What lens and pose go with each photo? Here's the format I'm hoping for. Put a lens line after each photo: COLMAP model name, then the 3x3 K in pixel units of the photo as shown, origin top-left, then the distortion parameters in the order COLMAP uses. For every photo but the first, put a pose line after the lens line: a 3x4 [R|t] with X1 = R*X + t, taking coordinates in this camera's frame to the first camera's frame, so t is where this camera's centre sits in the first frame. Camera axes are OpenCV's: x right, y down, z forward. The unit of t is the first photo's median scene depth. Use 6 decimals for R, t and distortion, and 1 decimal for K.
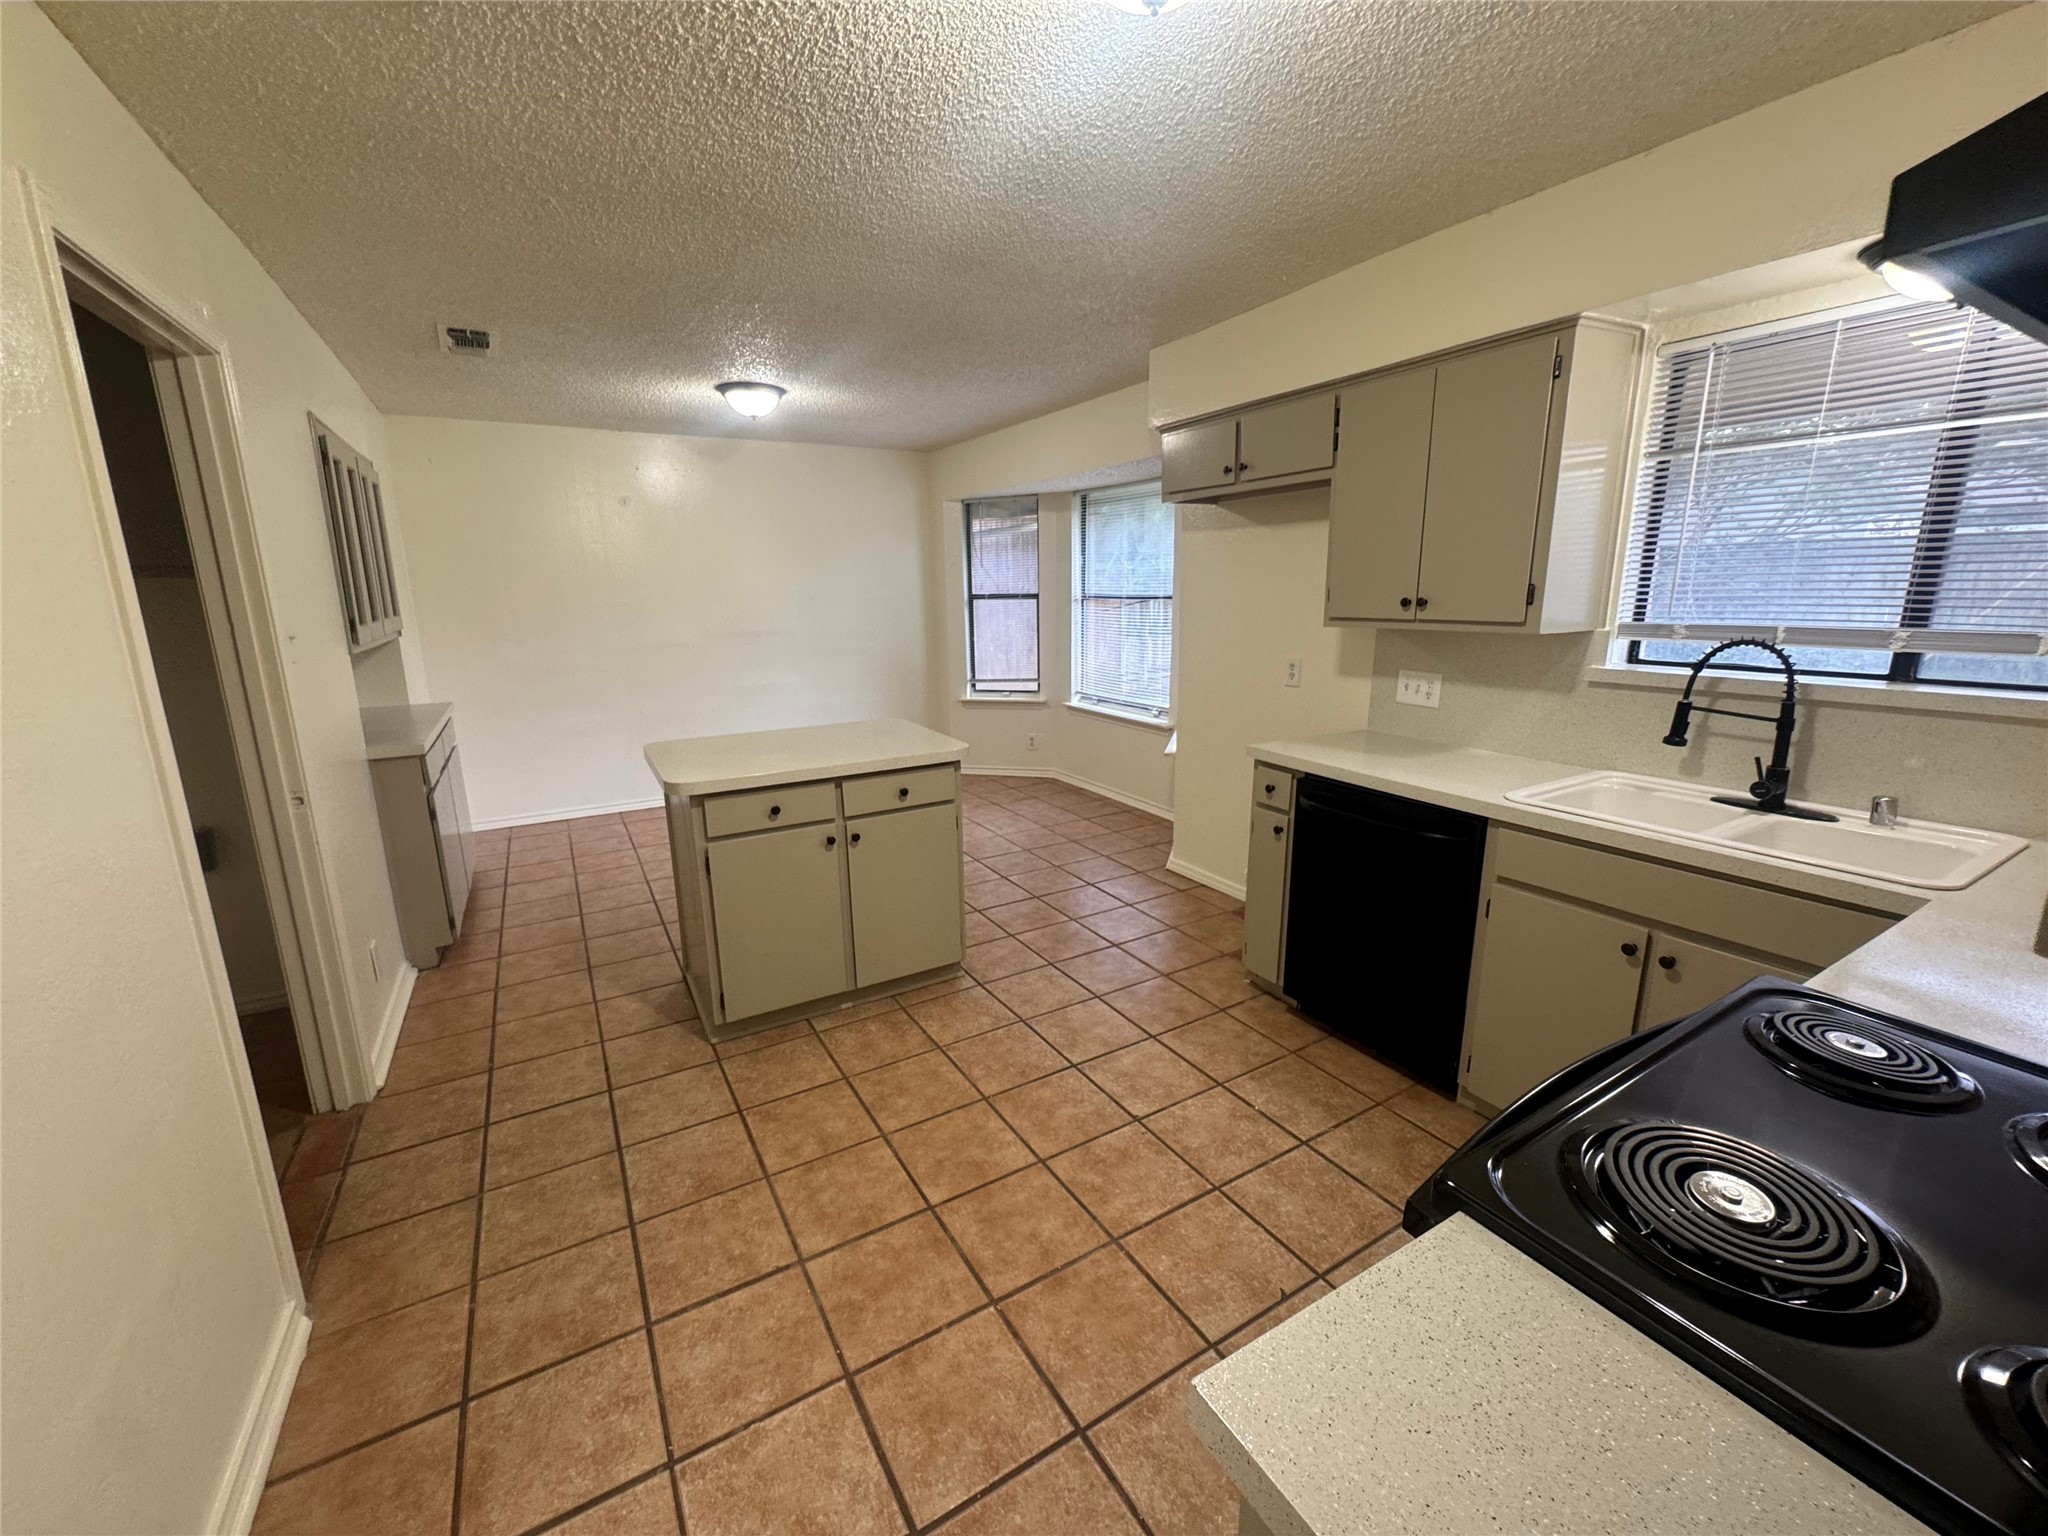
lens RADIAL K [[820.9, 0, 1026.2], [0, 820.9, 772.3], [0, 0, 1]] dist [-0.003467, 0.000111]
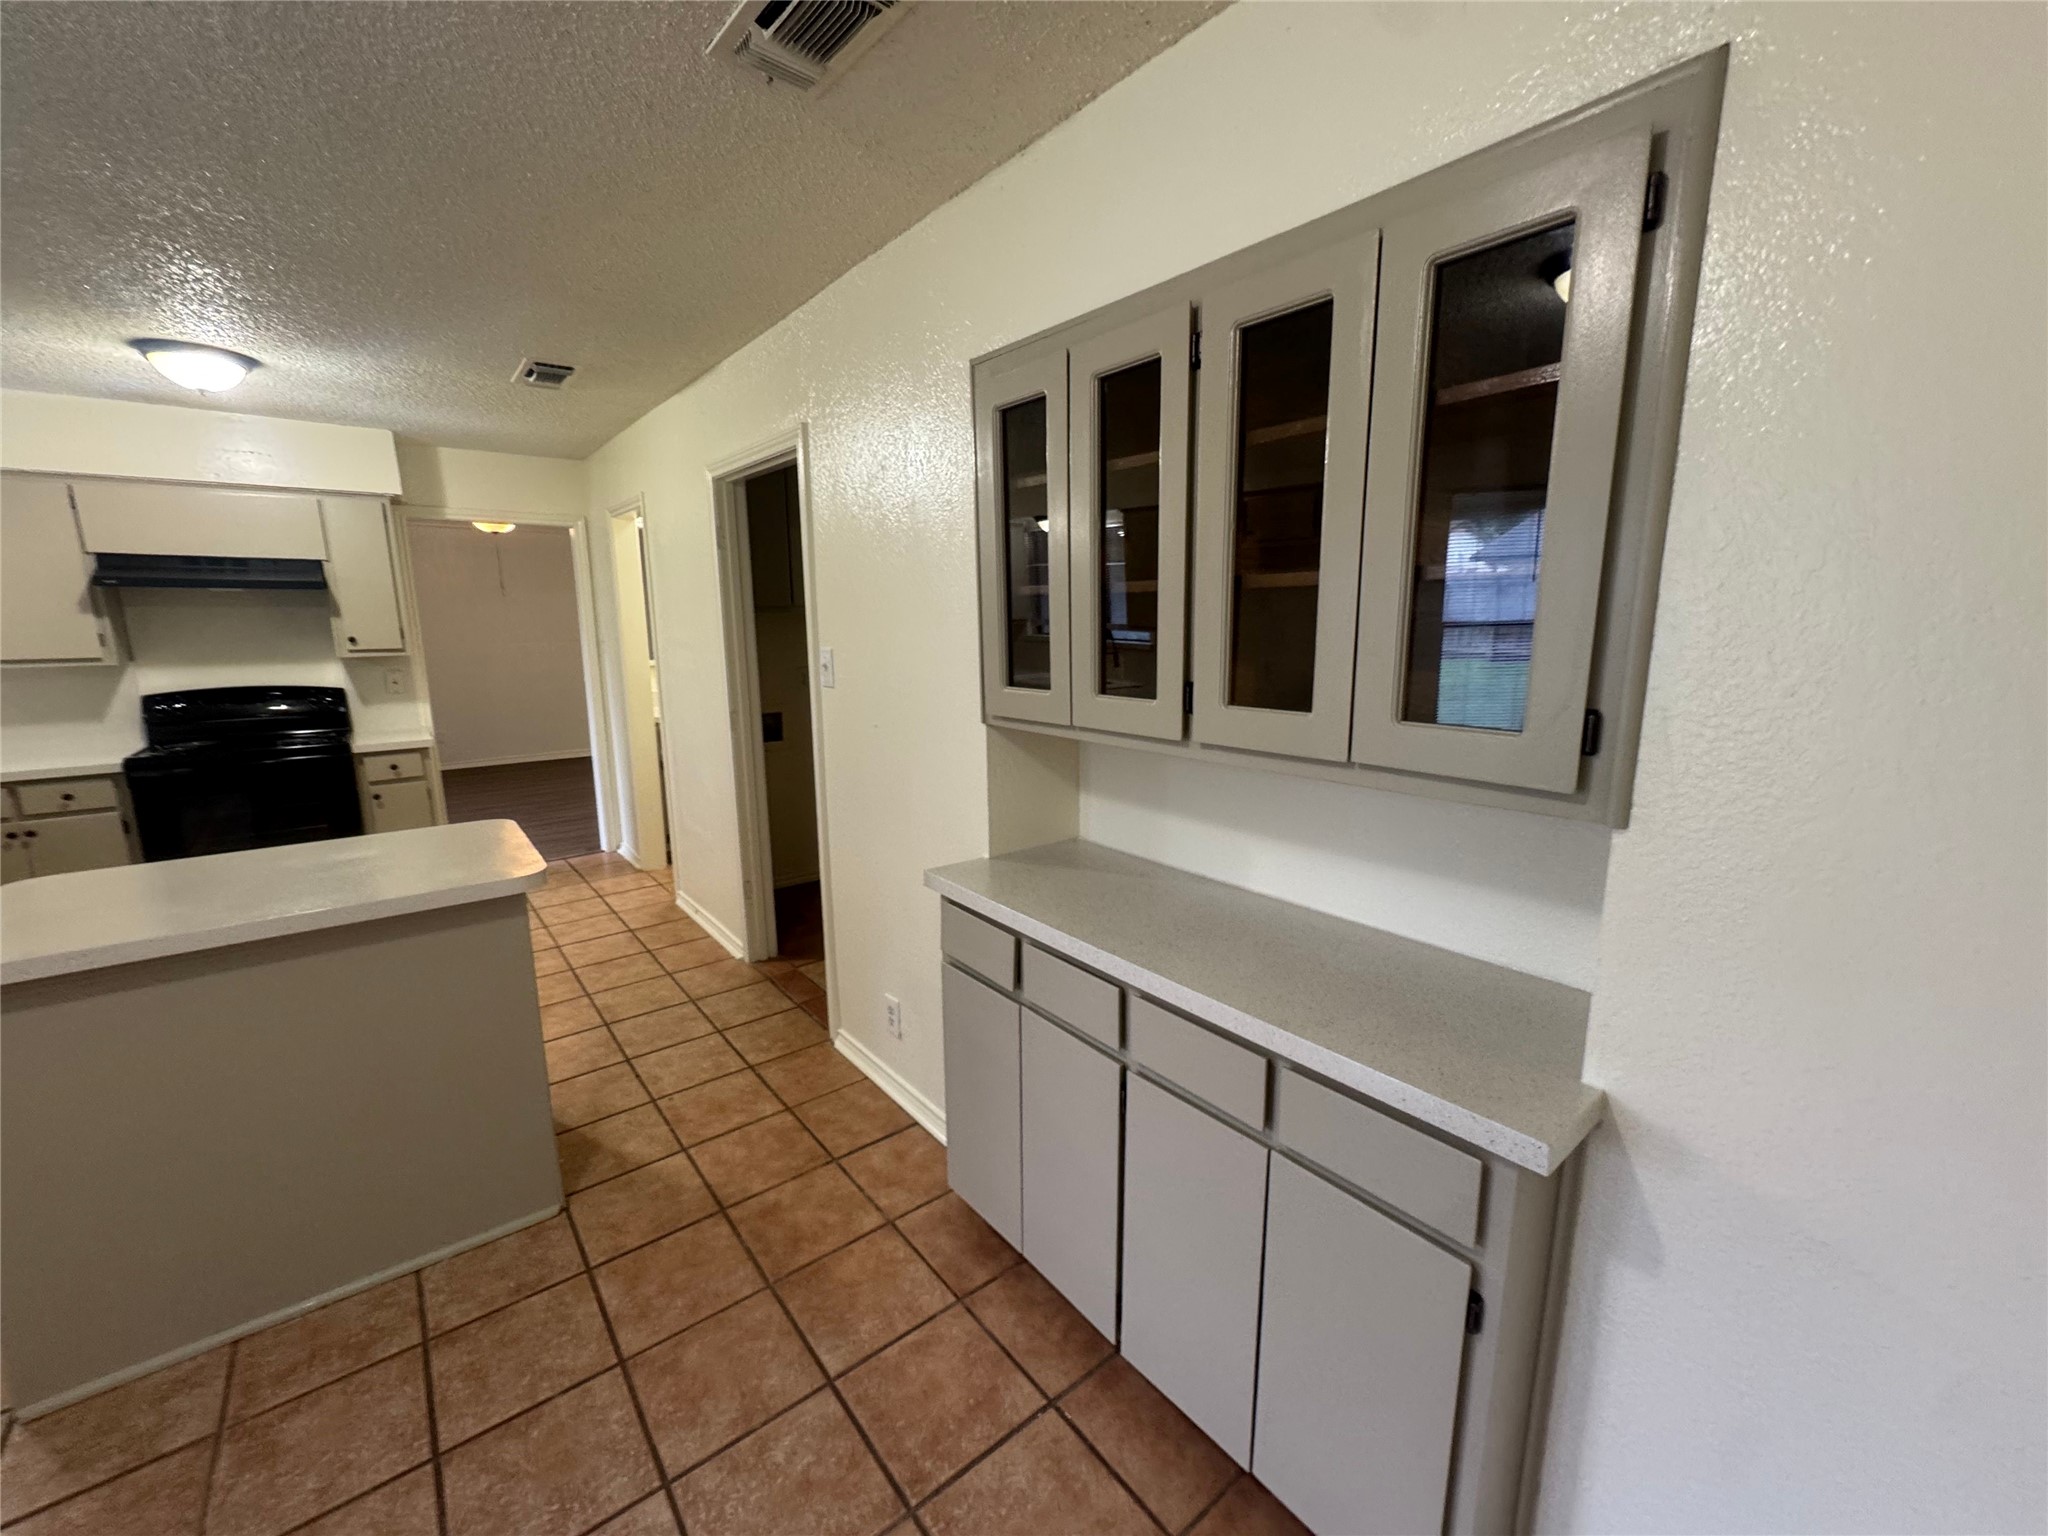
lens RADIAL K [[820.9, 0, 1023.3], [0, 820.9, 775.3], [0, 0, 1]] dist [-0.003467, 0.000111]
pose [[-0.989836, 0.042454, -0.135731, -0.847557], [-0.016679, 0.913164, 0.407251, -0.421029], [0.141234, 0.405375, -0.903174, 1.806649]]
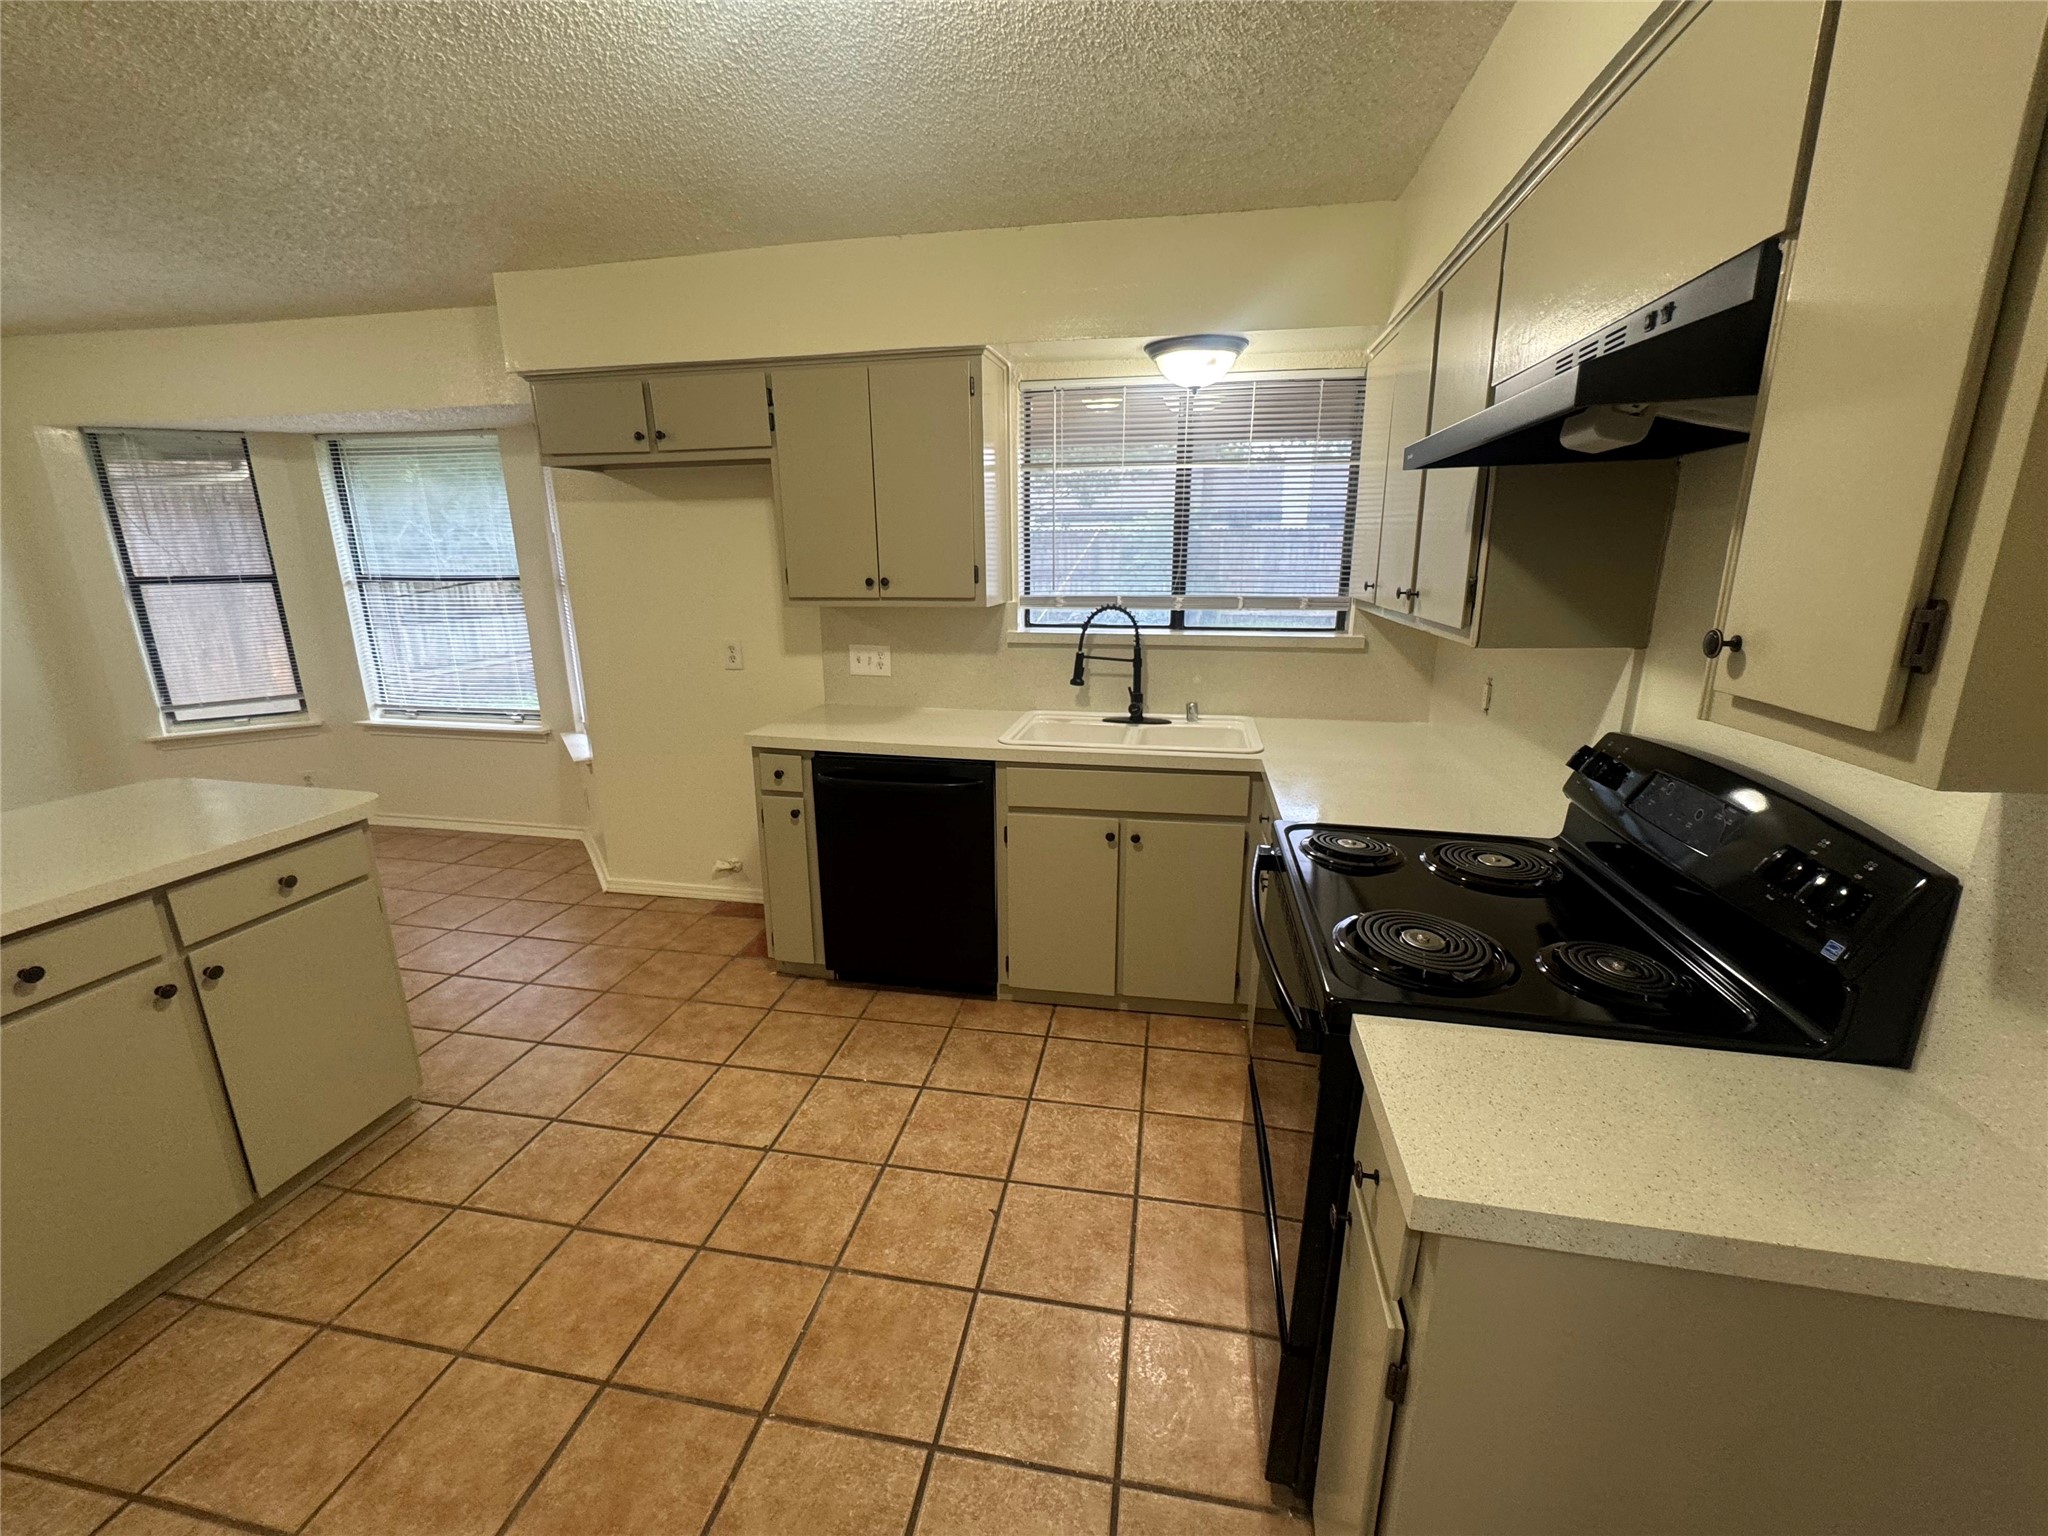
lens RADIAL K [[820.9, 0, 1025.7], [0, 820.9, 772.2], [0, 0, 1]] dist [-0.003467, 0.000111]
pose [[0.661238, -0.182107, 0.727737, -0.229929], [0.162331, 0.981838, 0.098195, -0.031934], [-0.732402, 0.053204, 0.678790, 0.118827]]
